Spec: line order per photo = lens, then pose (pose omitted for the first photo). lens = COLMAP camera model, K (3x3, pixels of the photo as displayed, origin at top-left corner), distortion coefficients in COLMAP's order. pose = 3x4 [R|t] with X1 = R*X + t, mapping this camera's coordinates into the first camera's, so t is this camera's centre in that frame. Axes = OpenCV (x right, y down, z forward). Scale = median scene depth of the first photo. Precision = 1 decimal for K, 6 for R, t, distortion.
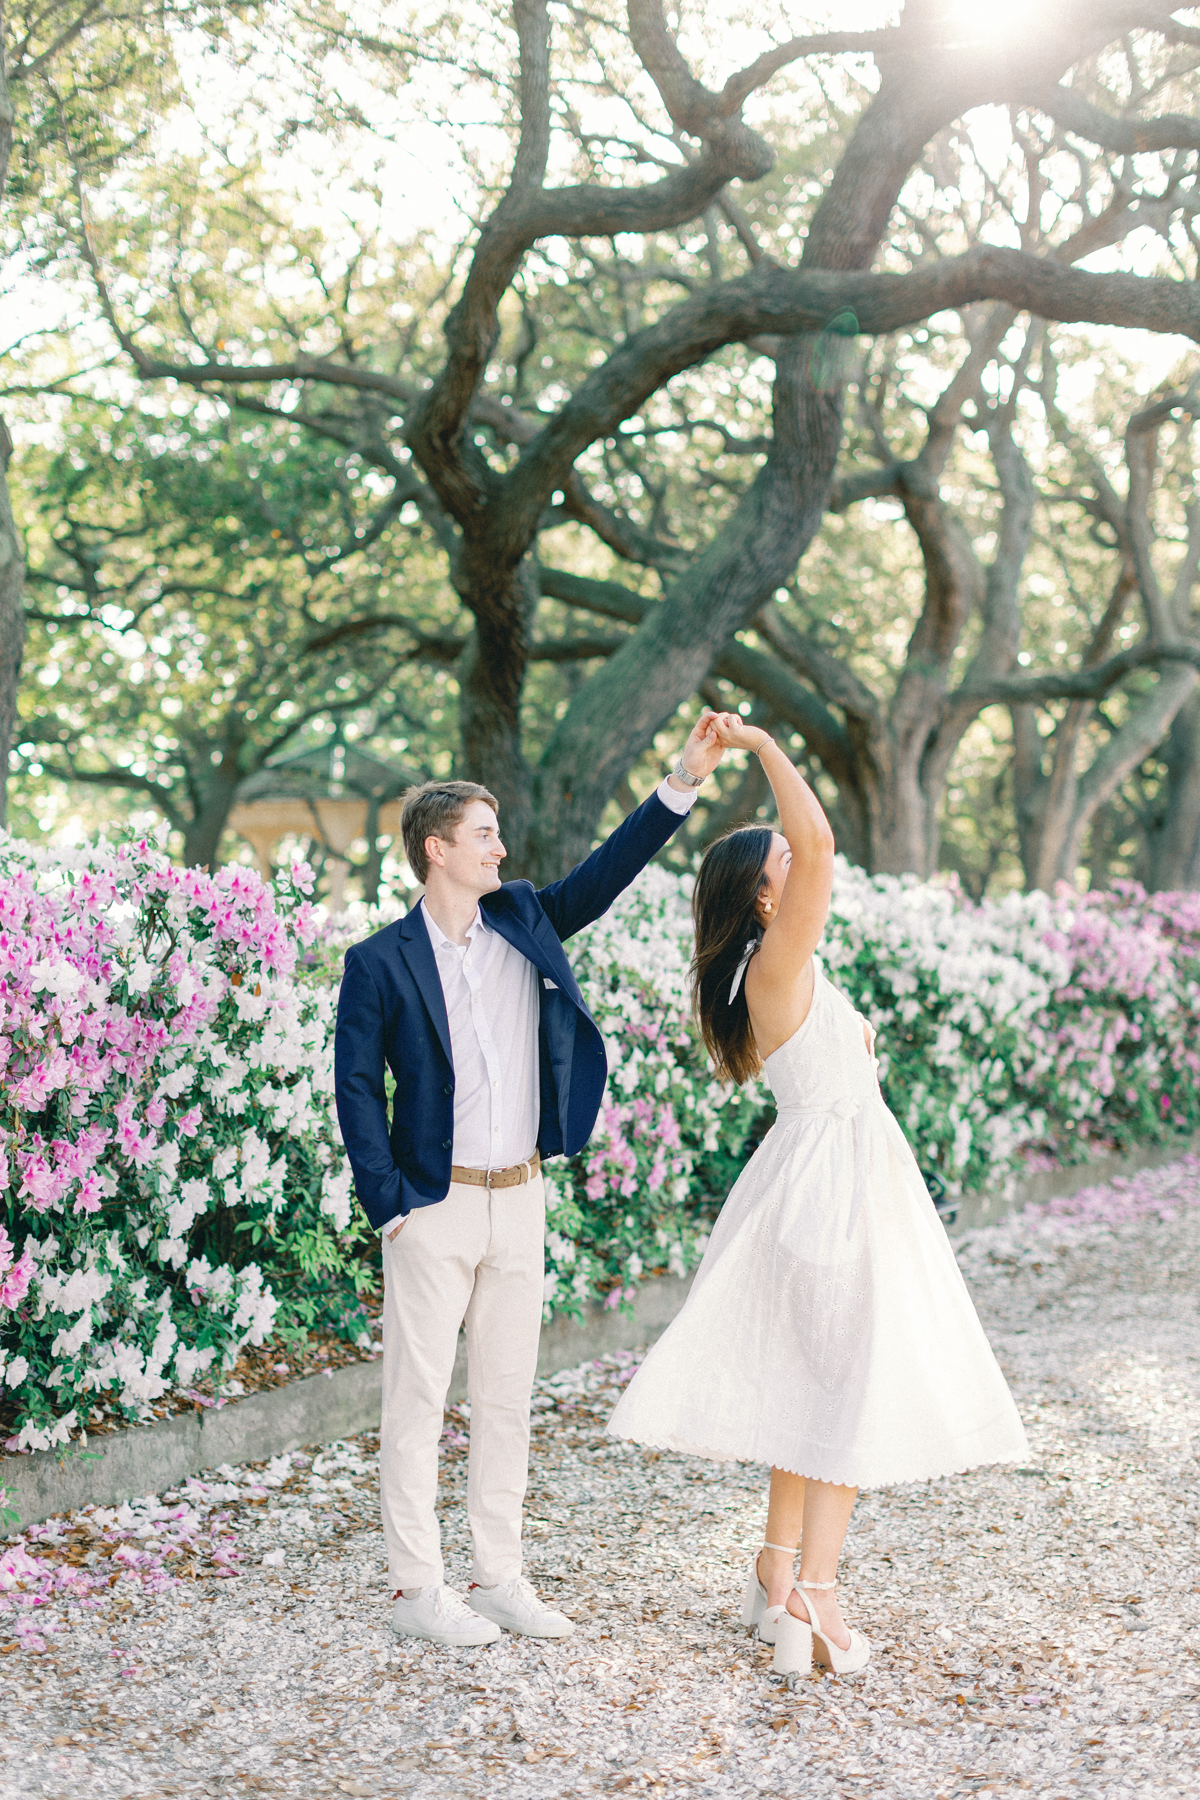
lens RADIAL K [[2591.3, 0, 593.8], [0, 2591.3, 941.4], [0, 0, 1]] dist [0.048068, -0.053803]
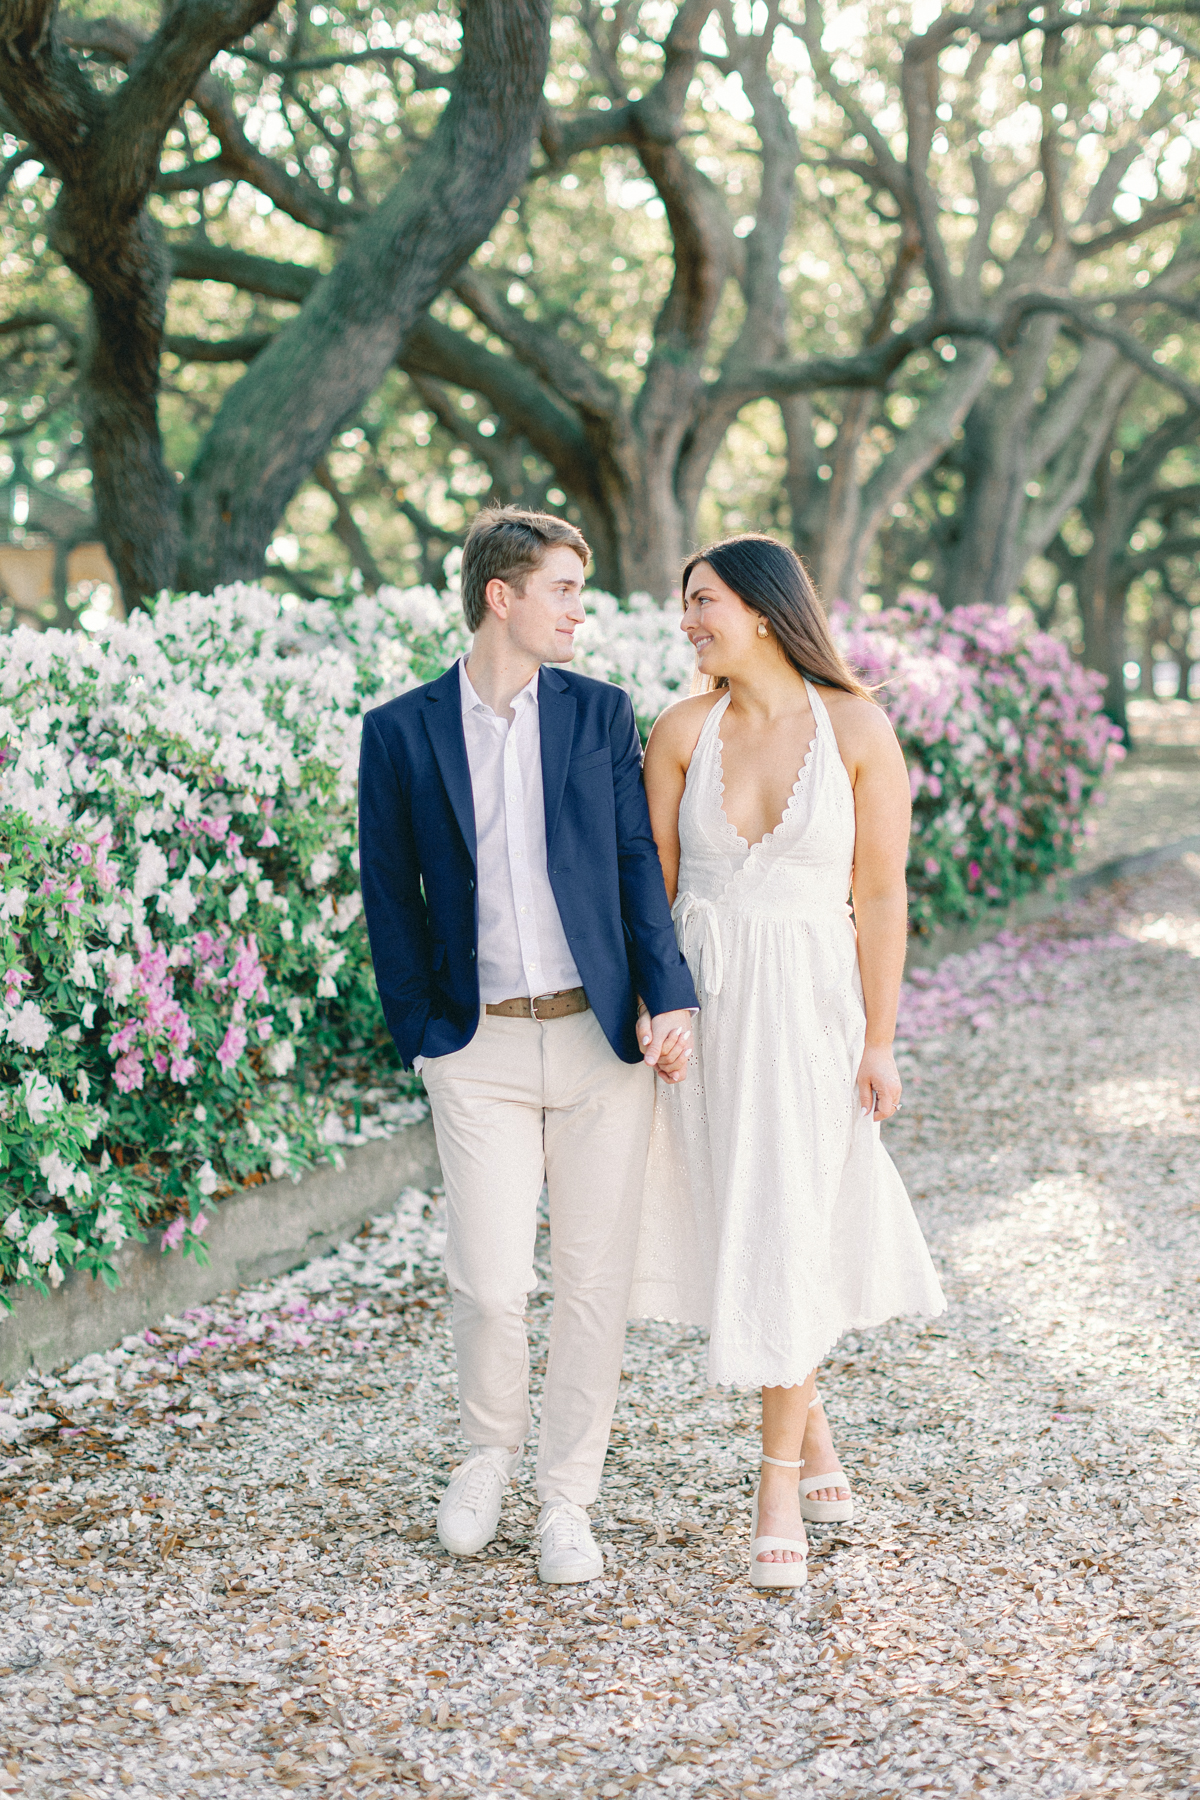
lens RADIAL K [[2773.4, 0, 604.8], [0, 2773.4, 939.8], [0, 0, 1]] dist [0.005126, -0.007468]
pose [[0.995244, -0.048235, 0.084630, 0.053564], [0.040560, 0.995099, 0.090177, 0.002687], [-0.088565, -0.086316, 0.992323, 0.256317]]
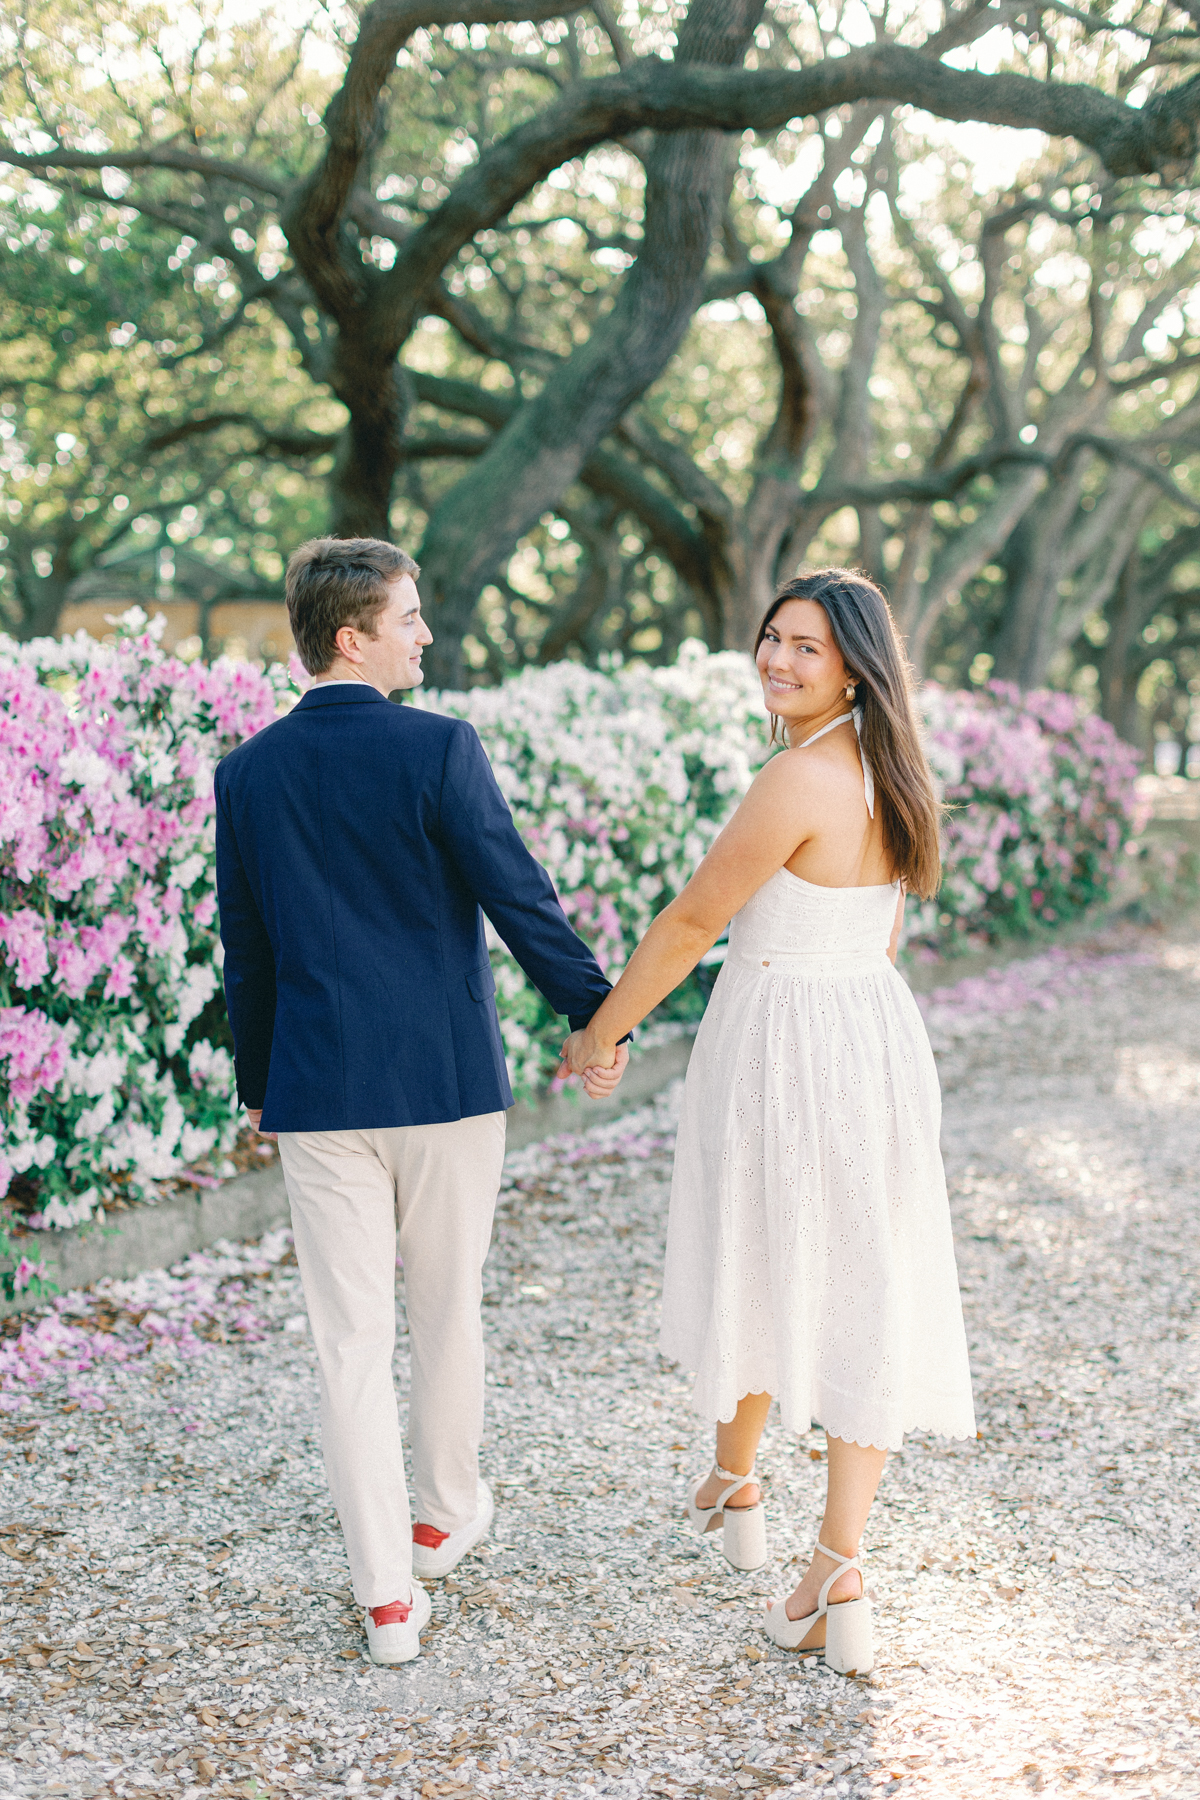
lens RADIAL K [[2591.3, 0, 593.8], [0, 2591.3, 941.4], [0, 0, 1]] dist [0.048068, -0.053803]
pose [[0.997417, -0.006080, 0.071575, -0.045716], [0.000699, 0.997186, 0.074965, 0.002889], [-0.071830, -0.074722, 0.994614, -0.022375]]
